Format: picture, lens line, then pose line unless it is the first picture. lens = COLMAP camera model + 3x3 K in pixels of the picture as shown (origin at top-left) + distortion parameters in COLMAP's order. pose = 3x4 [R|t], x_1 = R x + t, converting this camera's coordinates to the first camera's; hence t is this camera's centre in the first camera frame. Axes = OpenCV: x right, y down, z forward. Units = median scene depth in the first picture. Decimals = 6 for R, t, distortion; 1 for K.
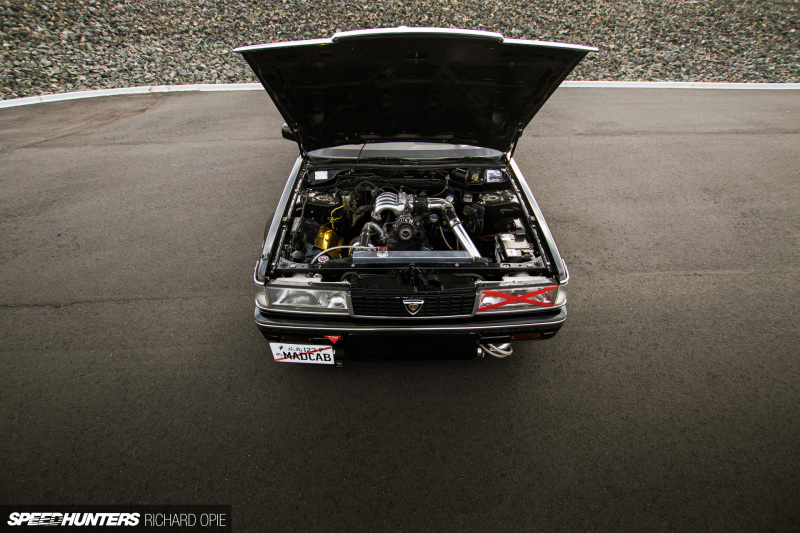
lens RADIAL K [[371.3, 0, 400.0], [0, 371.3, 266.5], [0, 0, 1]] dist [-0.027599, 0.000107]
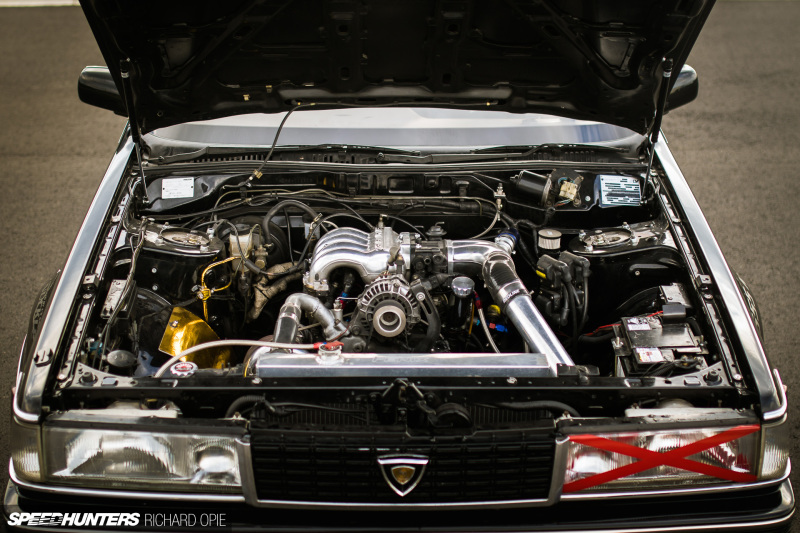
lens RADIAL K [[1332.0, 0, 400.0], [0, 1332.0, 266.5], [0, 0, 1]] dist [-0.023933, -0.248232]
pose [[0.999990, 0.000013, -0.004441, 0.032022], [-0.001114, 0.968743, -0.248064, 0.203719], [0.004299, 0.248066, 0.968734, -0.382228]]
